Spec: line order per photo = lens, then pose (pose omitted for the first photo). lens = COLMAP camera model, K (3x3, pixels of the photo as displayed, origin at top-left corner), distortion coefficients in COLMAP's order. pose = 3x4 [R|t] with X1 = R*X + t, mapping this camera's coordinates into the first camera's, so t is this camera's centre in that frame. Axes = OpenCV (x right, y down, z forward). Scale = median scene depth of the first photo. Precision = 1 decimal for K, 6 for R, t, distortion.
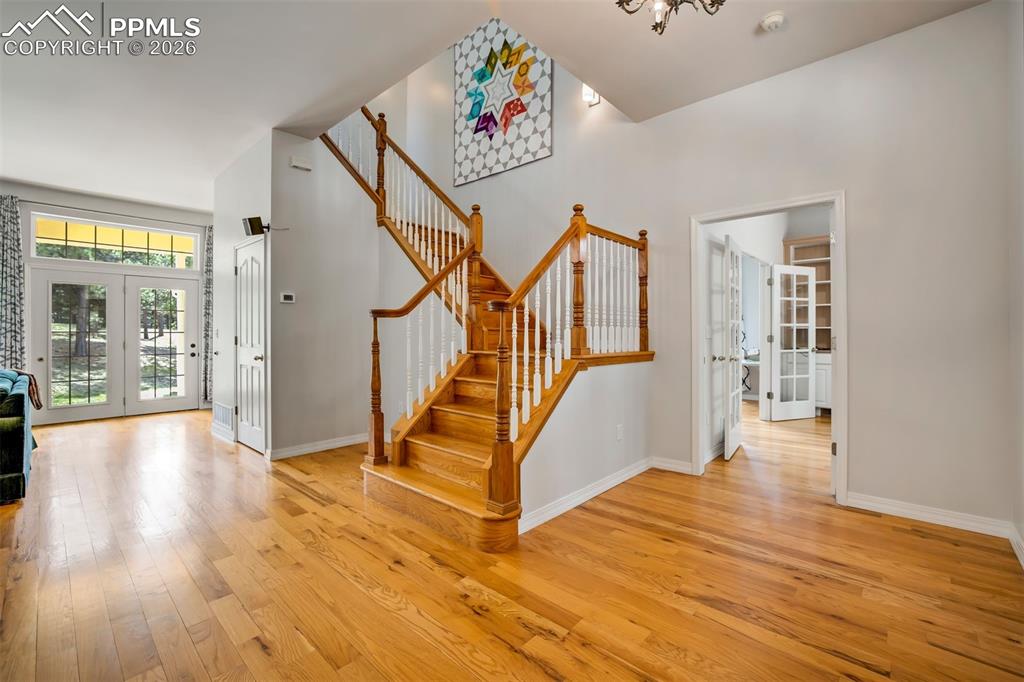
lens RADIAL K [[445.2, 0, 513.2], [0, 445.2, 338.7], [0, 0, 1]] dist [-0.024321, 0.004740]
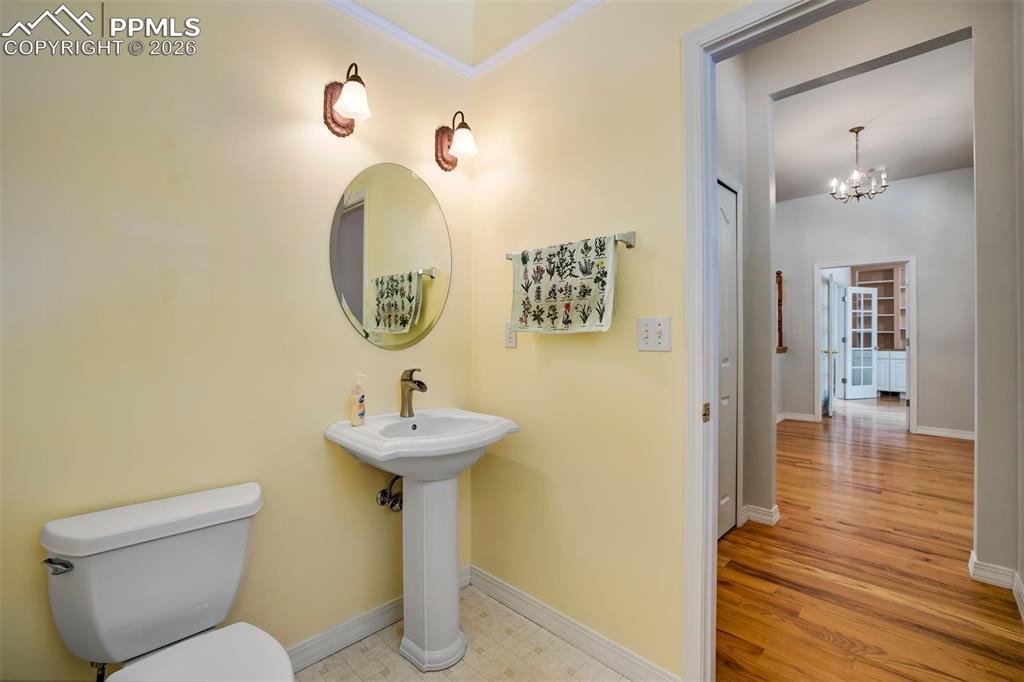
lens RADIAL K [[445.2, 0, 502.2], [0, 445.2, 337.4], [0, 0, 1]] dist [-0.024321, 0.004740]
pose [[0.998596, 0.005908, -0.052651, -0.418873], [-0.006235, 0.999962, -0.006035, 0.007685], [0.052613, 0.006355, 0.998595, -0.434085]]
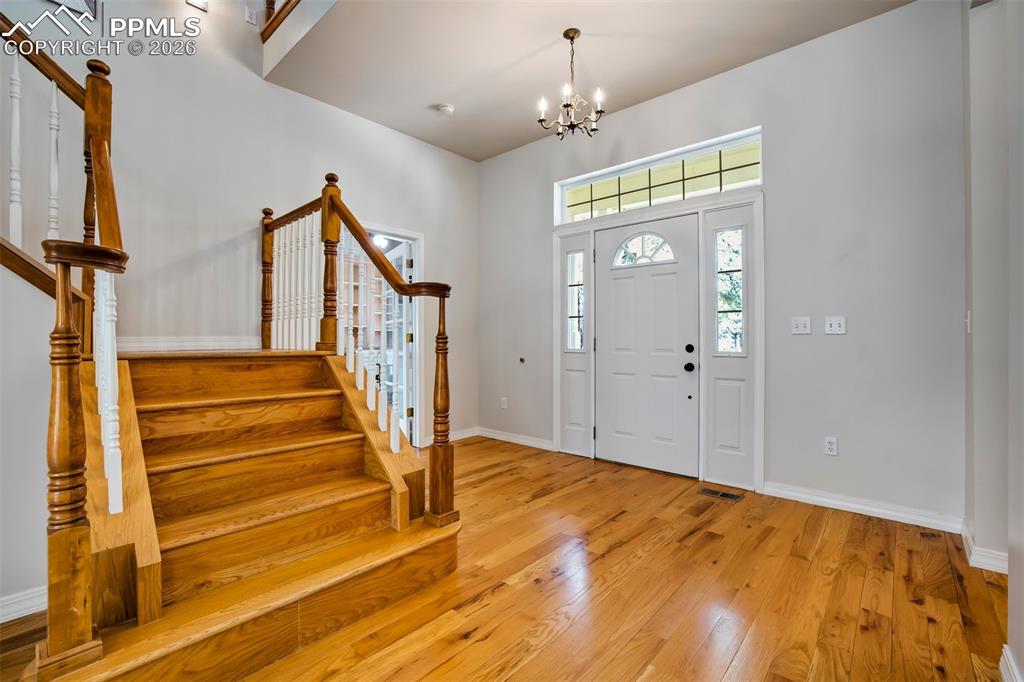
lens RADIAL K [[445.2, 0, 505.0], [0, 445.2, 340.3], [0, 0, 1]] dist [-0.024321, 0.004740]
pose [[0.000551, 0.002764, 0.999996, -0.388132], [0.014878, 0.999885, -0.002771, 0.011857], [-0.999889, 0.014879, 0.000510, 0.368693]]
